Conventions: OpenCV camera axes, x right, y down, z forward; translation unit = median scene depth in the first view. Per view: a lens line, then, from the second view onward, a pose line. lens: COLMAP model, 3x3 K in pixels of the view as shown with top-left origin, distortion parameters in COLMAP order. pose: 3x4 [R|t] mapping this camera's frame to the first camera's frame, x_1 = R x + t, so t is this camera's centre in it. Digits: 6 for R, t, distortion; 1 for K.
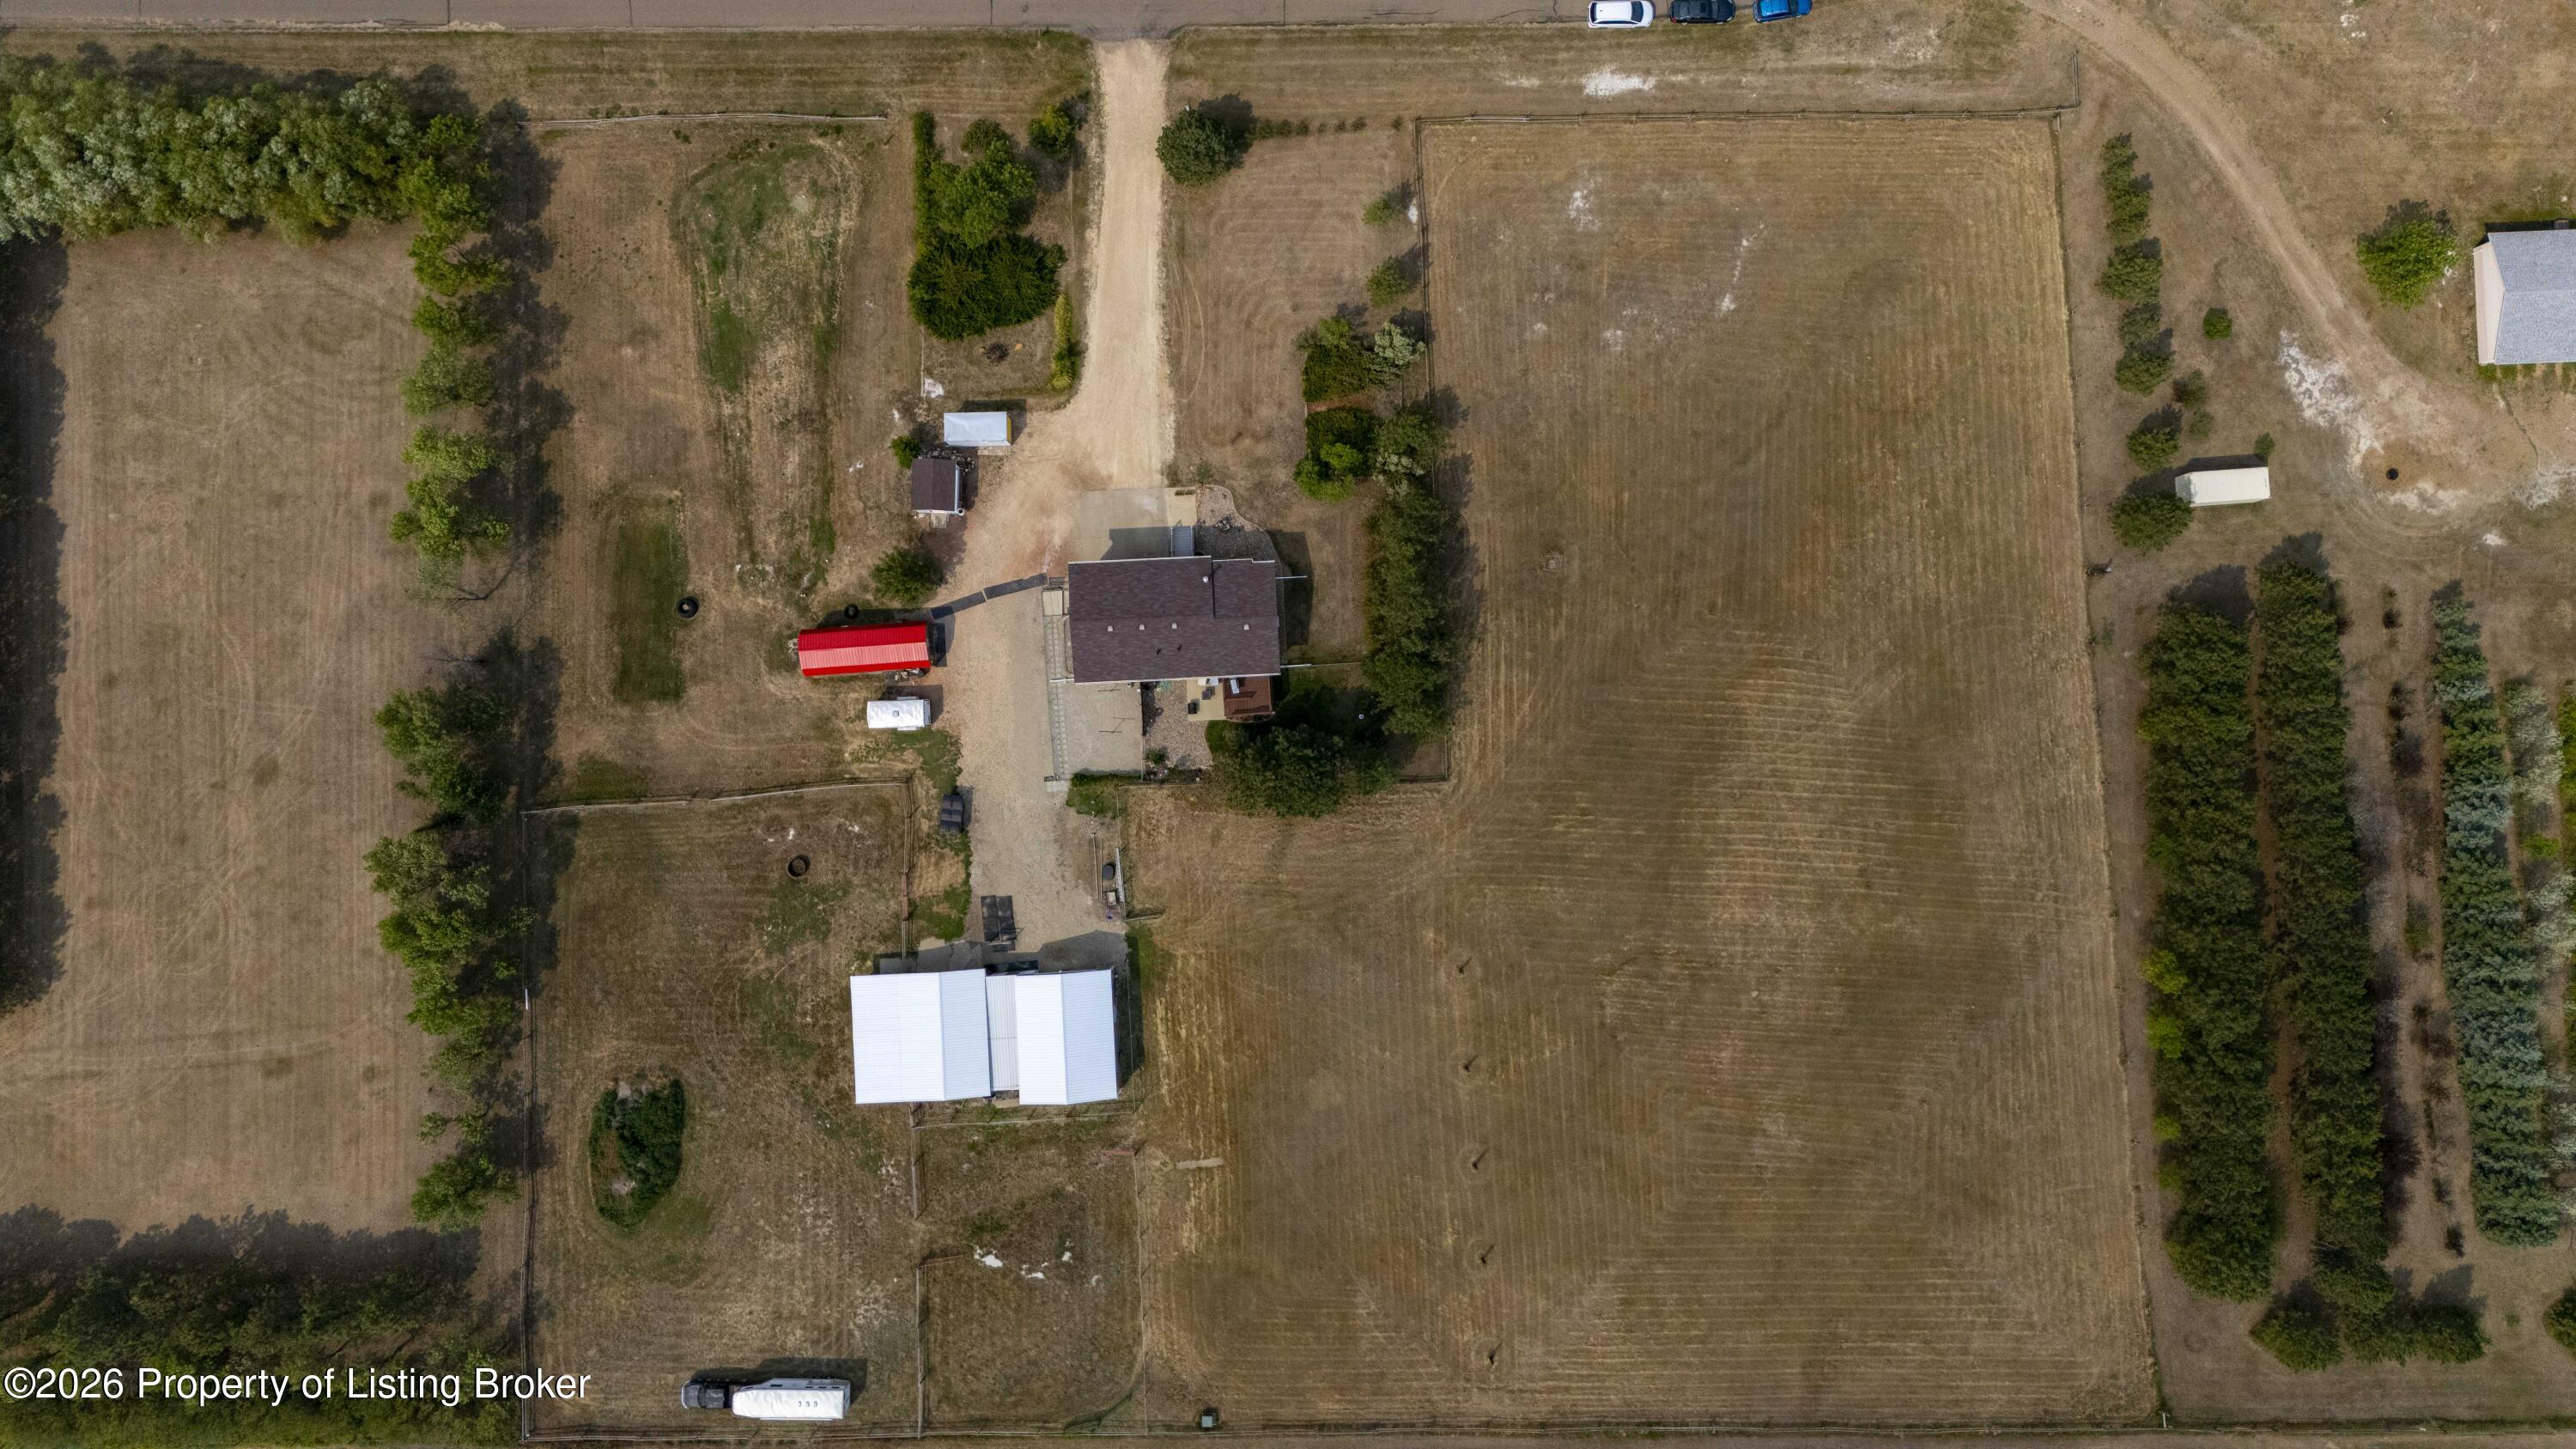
lens RADIAL K [[1892.0, 0, 1284.6], [0, 1892.0, 733.0], [0, 0, 1]] dist [0.091910, -0.095681]
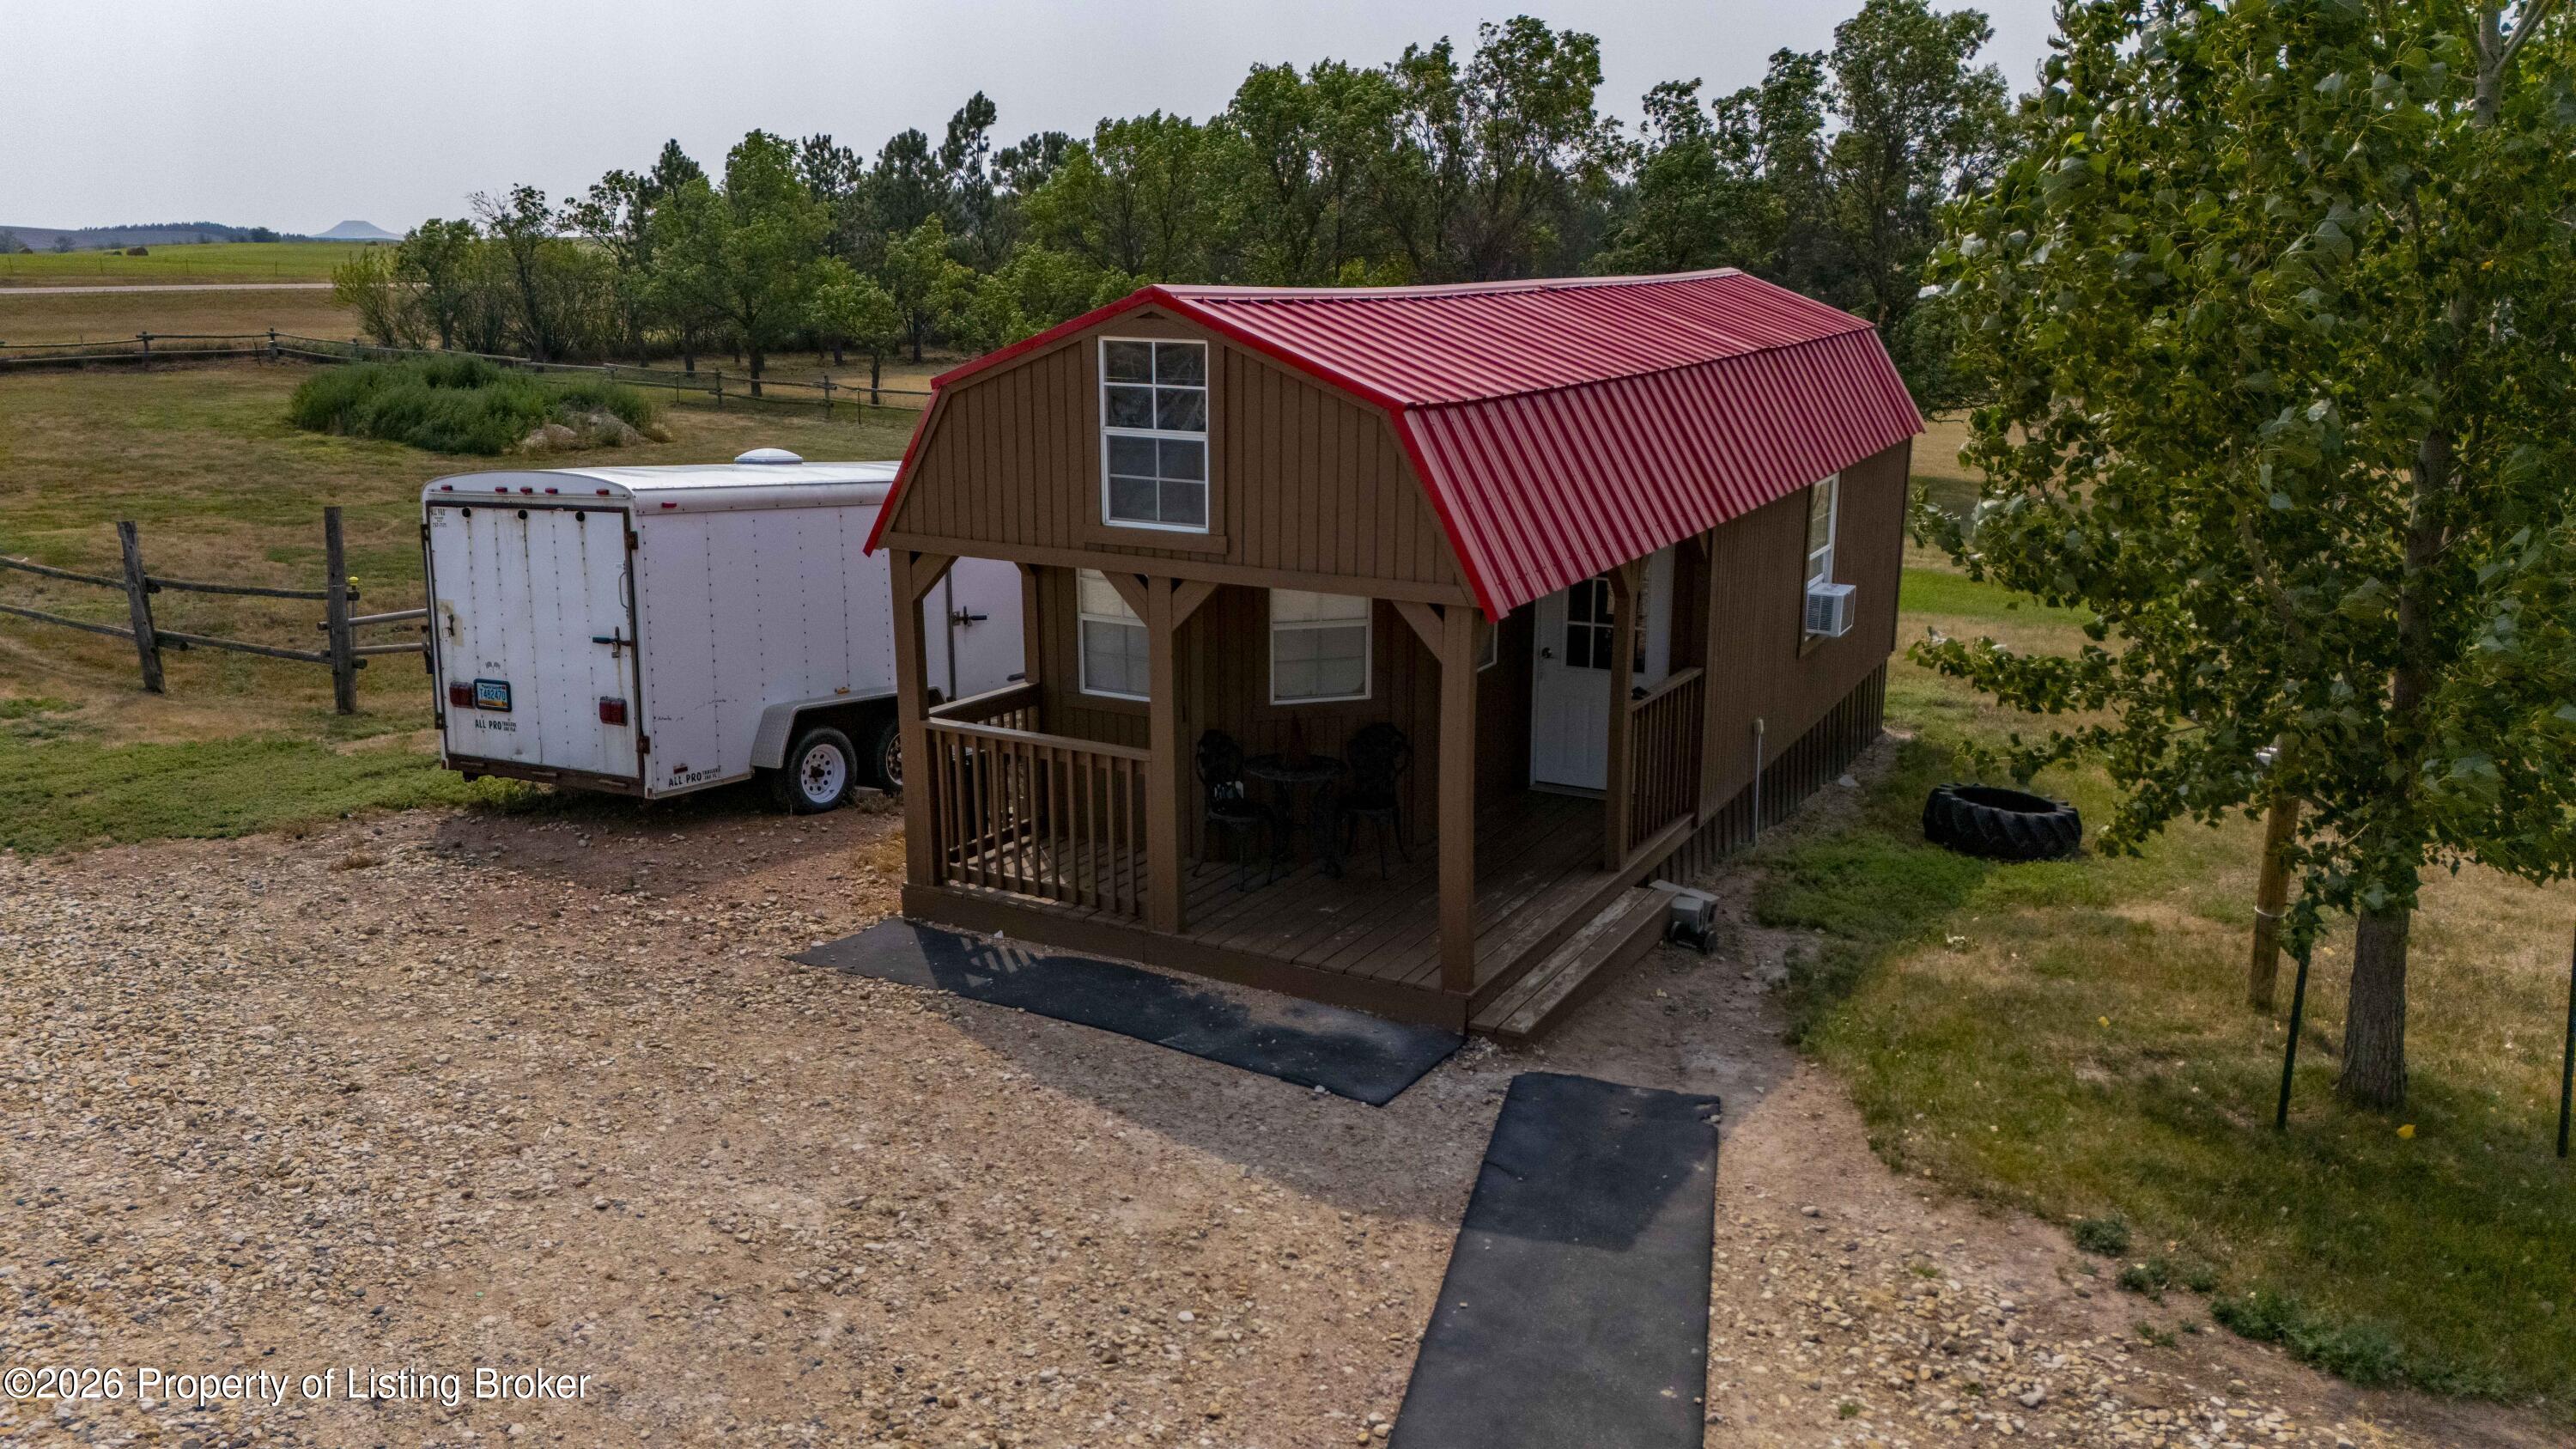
lens RADIAL K [[1892.0, 0, 1290.4], [0, 1892.0, 723.4], [0, 0, 1]] dist [0.091910, -0.095681]
pose [[-0.544825, 0.195267, -0.815498, -0.135426], [-0.838275, -0.101923, 0.535637, -0.083988], [0.021474, 0.975440, 0.219218, 0.978156]]
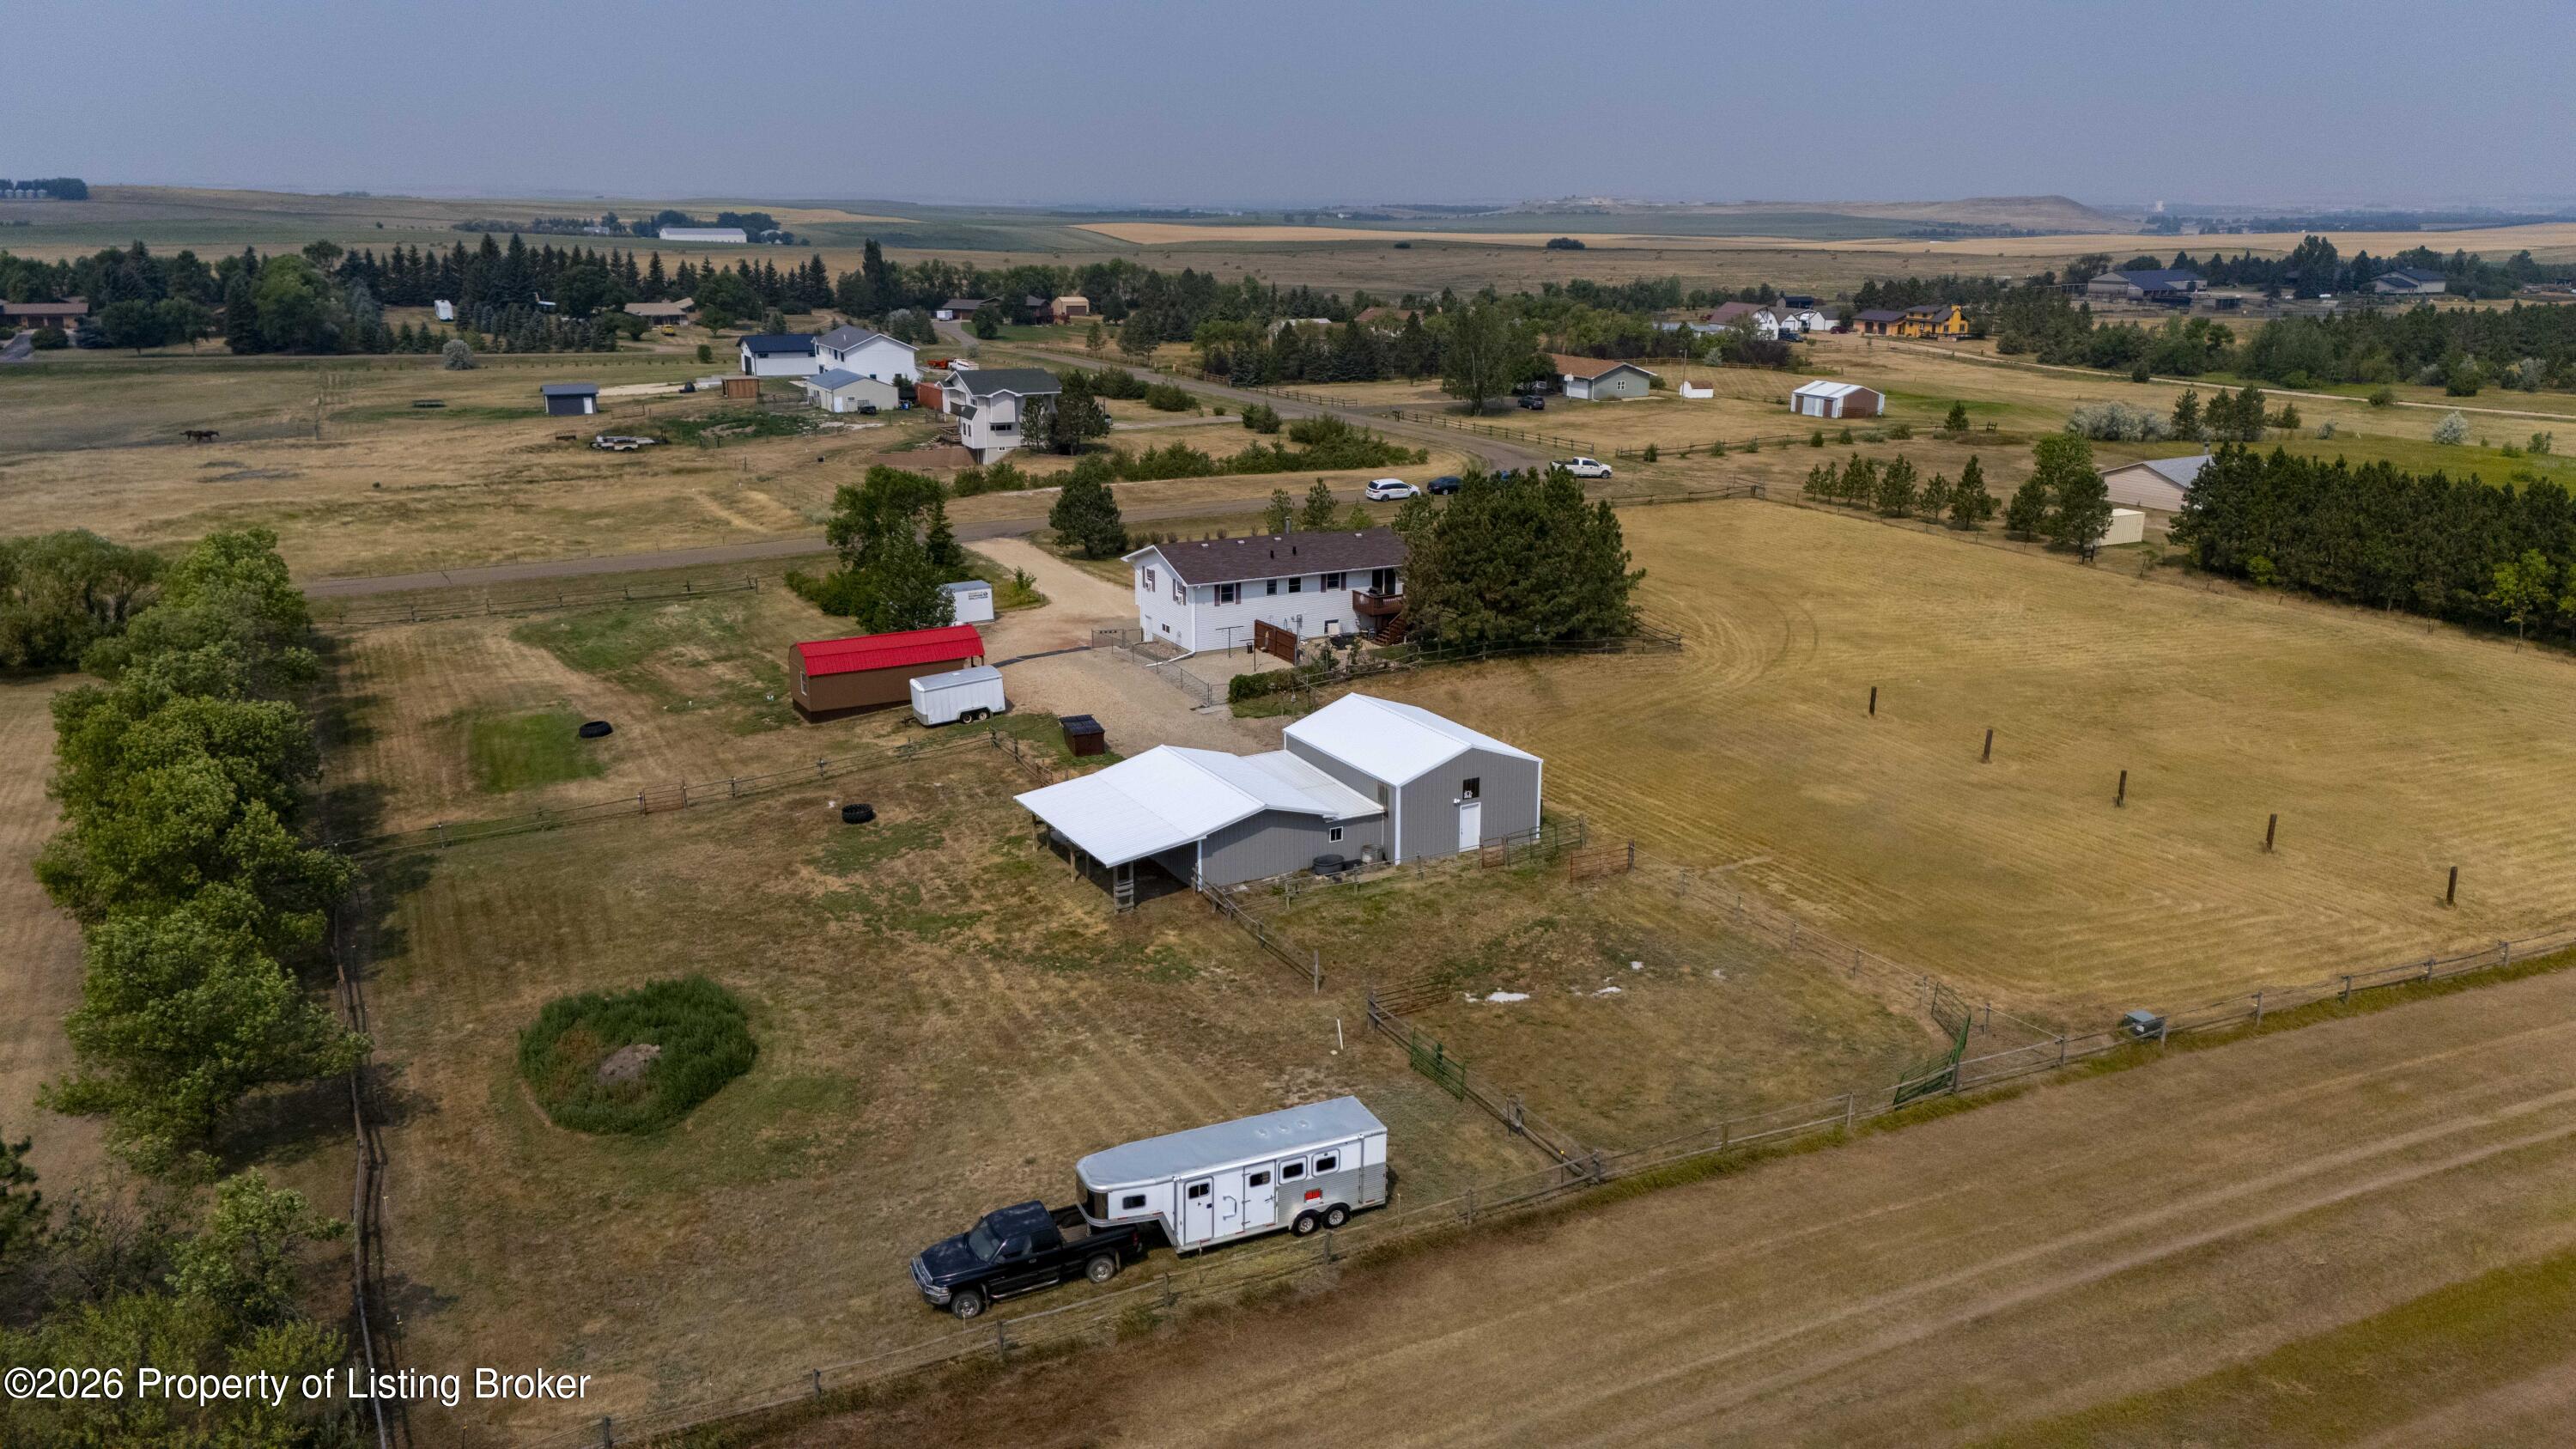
lens RADIAL K [[1892.0, 0, 1290.0], [0, 1892.0, 725.9], [0, 0, 1]] dist [0.091910, -0.095681]
pose [[0.900027, -0.111675, 0.421285, -0.371636], [0.435602, 0.262104, -0.861134, 0.608469], [-0.014253, 0.958556, 0.284547, 0.795029]]
